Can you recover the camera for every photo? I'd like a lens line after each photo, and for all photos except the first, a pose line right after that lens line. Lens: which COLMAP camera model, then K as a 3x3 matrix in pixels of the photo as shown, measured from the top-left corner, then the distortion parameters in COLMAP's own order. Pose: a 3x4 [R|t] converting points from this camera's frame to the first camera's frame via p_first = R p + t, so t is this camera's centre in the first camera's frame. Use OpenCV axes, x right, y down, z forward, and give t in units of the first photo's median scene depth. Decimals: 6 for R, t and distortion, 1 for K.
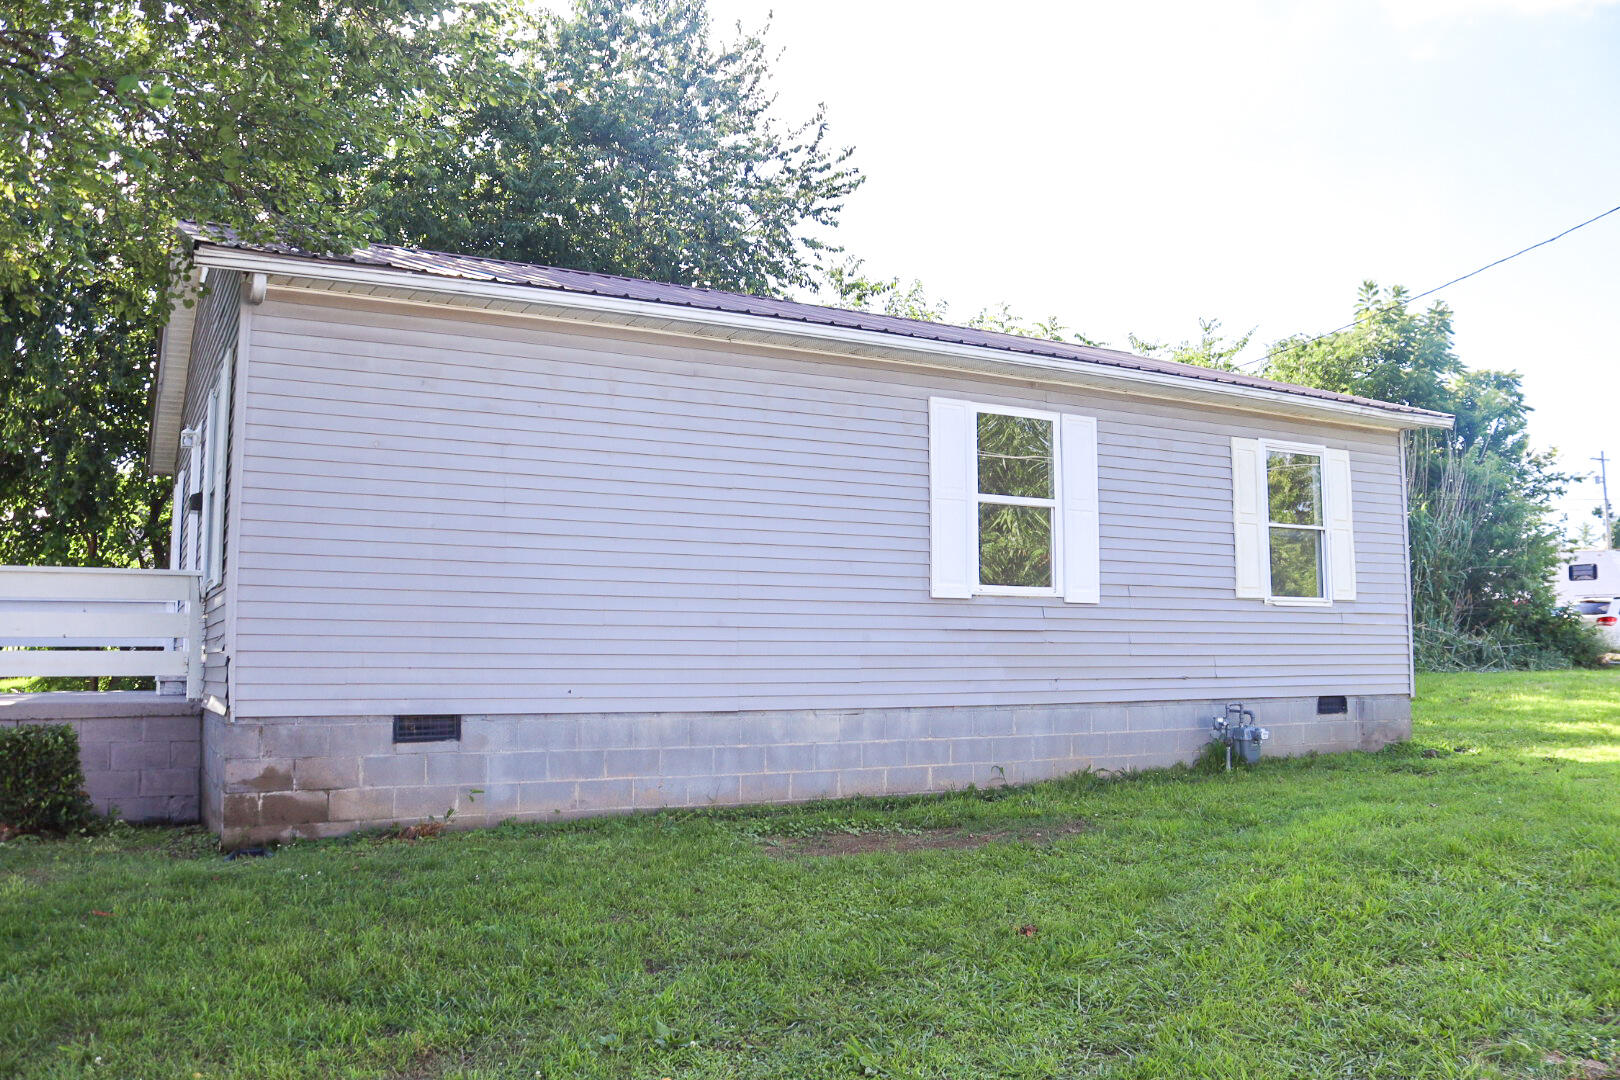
lens RADIAL K [[1343.9, 0, 839.8], [0, 1343.9, 544.6], [0, 0, 1]] dist [-0.158622, 0.131686]
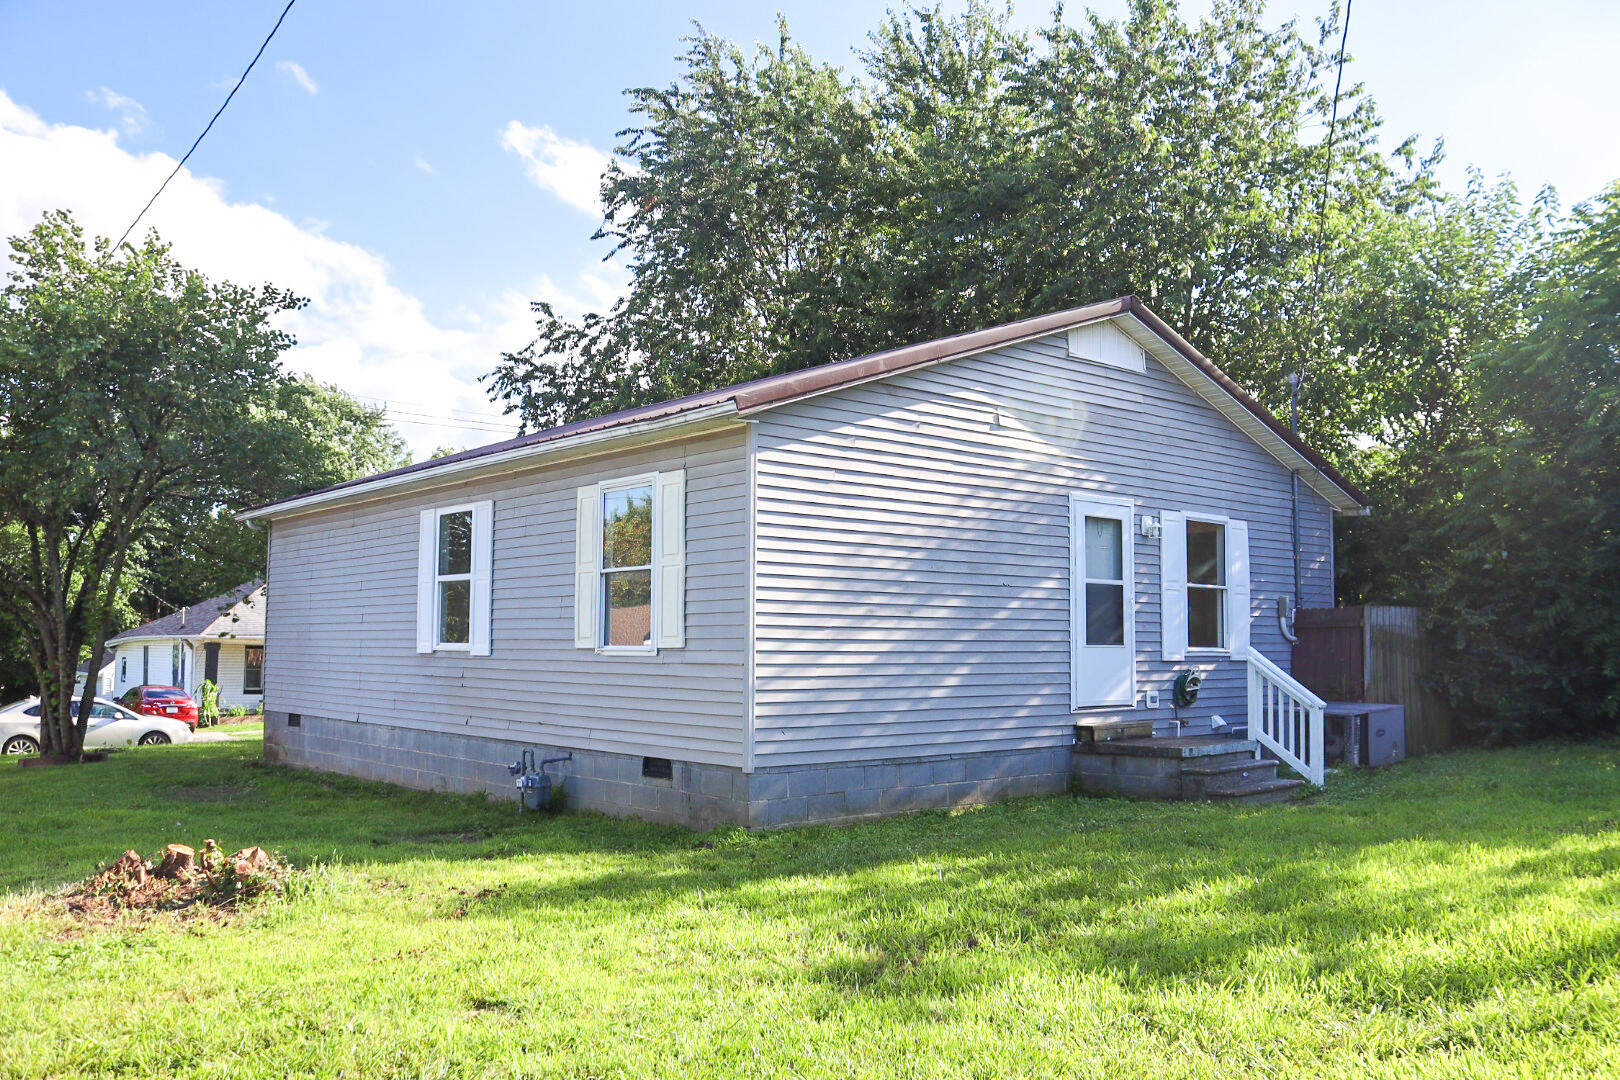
lens RADIAL K [[1343.9, 0, 839.8], [0, 1343.9, 544.6], [0, 0, 1]] dist [-0.158622, 0.131686]
pose [[0.215053, -0.071878, -0.973954, 1.234696], [0.083664, 0.994977, -0.054957, 0.031742], [0.973012, -0.069666, 0.219986, 0.902723]]
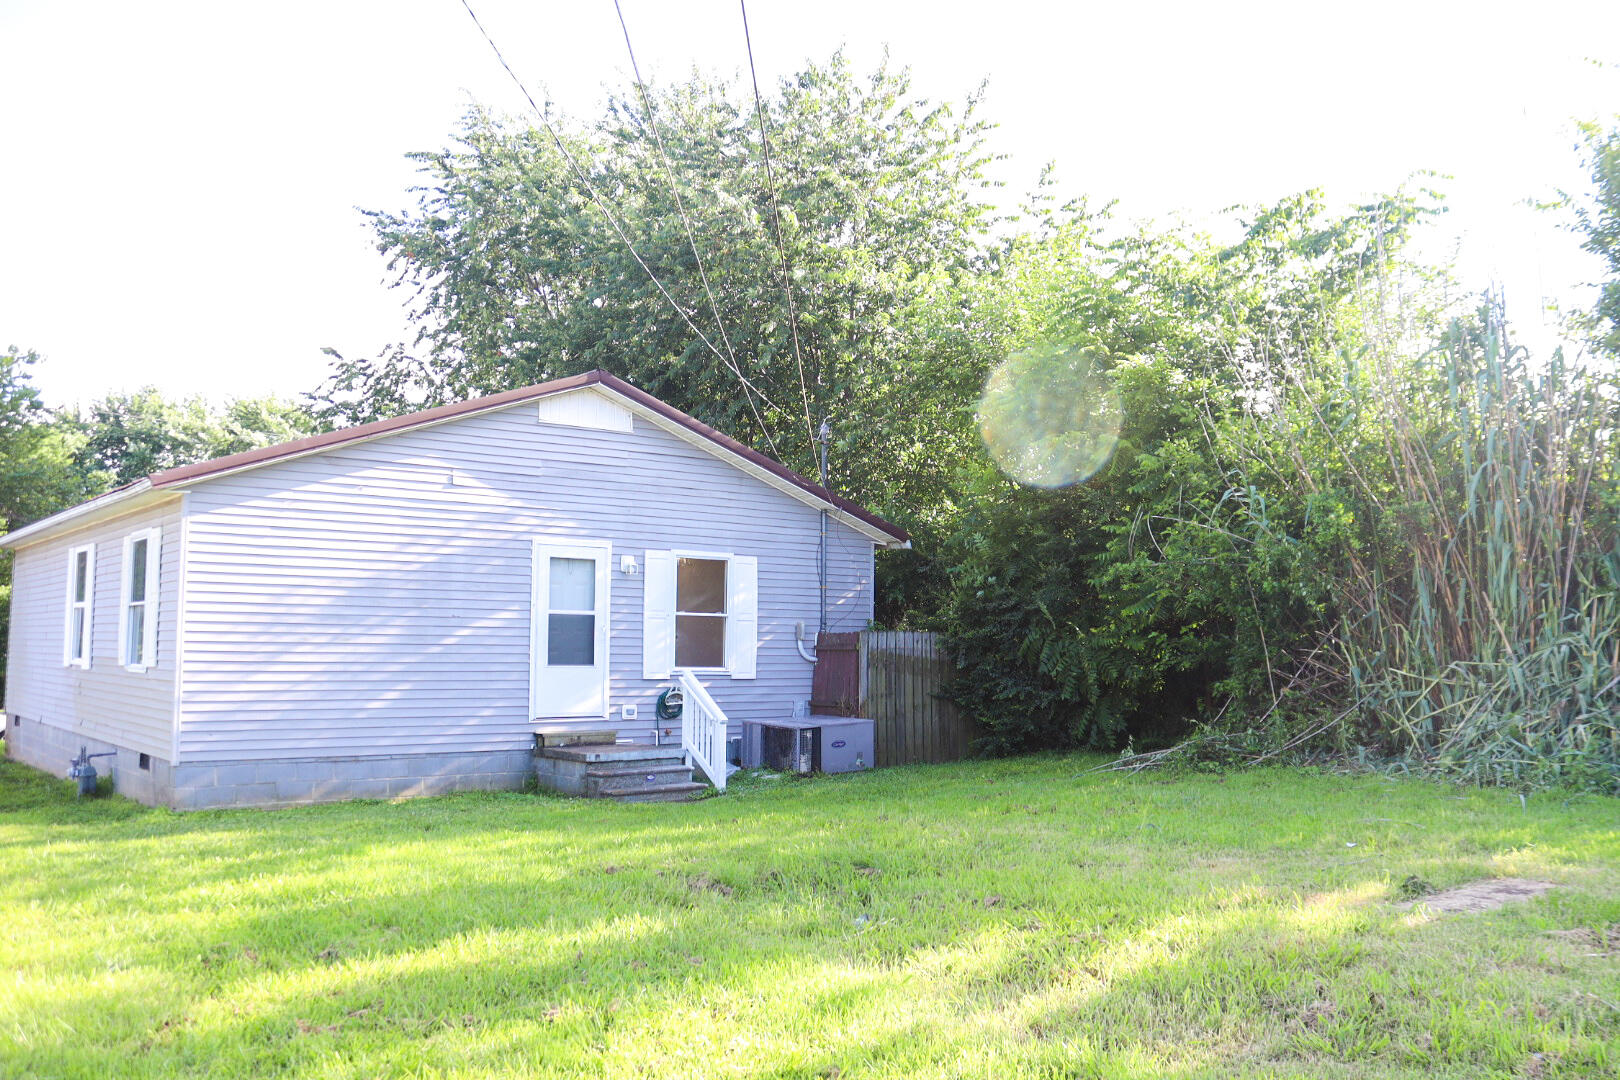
lens RADIAL K [[1343.9, 0, 839.8], [0, 1343.9, 544.6], [0, 0, 1]] dist [-0.158622, 0.131686]
pose [[0.182924, -0.071265, -0.980541, 1.517889], [0.082590, 0.994958, -0.056905, 0.048791], [0.979652, -0.070574, 0.187887, 1.338568]]
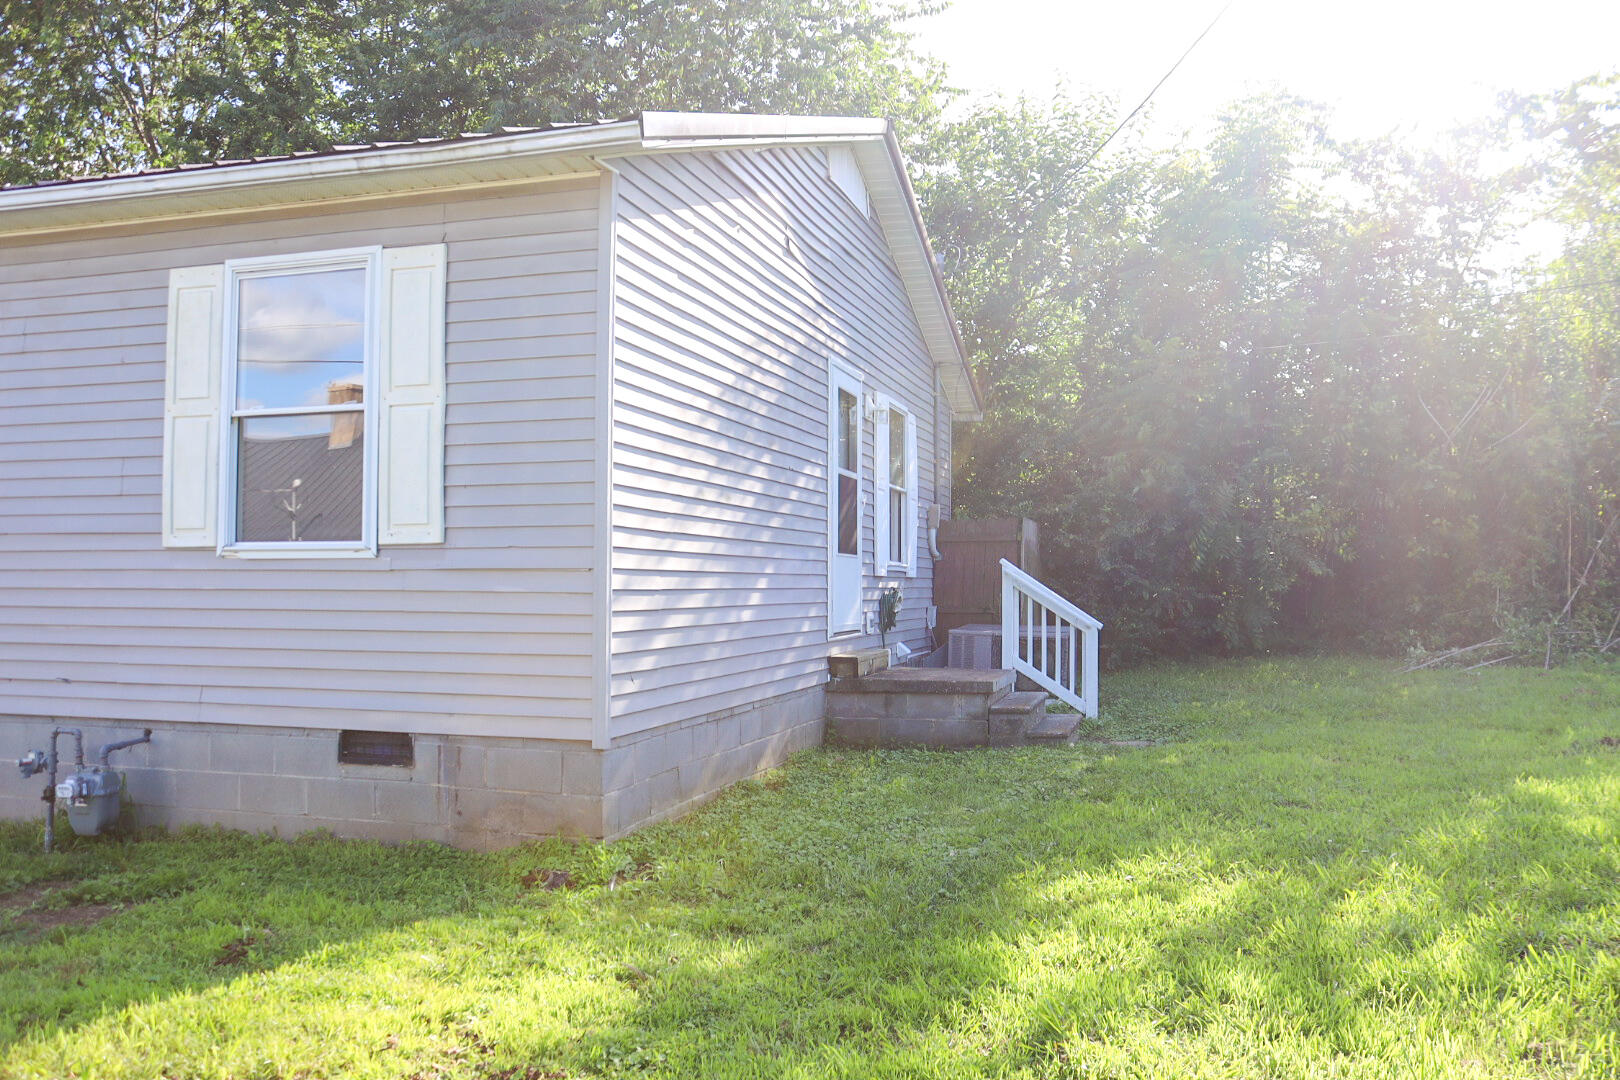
lens RADIAL K [[1343.9, 0, 839.8], [0, 1343.9, 544.6], [0, 0, 1]] dist [-0.158622, 0.131686]
pose [[0.719230, -0.015986, -0.694588, 0.836608], [0.059073, 0.997522, 0.038211, 0.032049], [0.692256, -0.068514, 0.718392, 0.735614]]
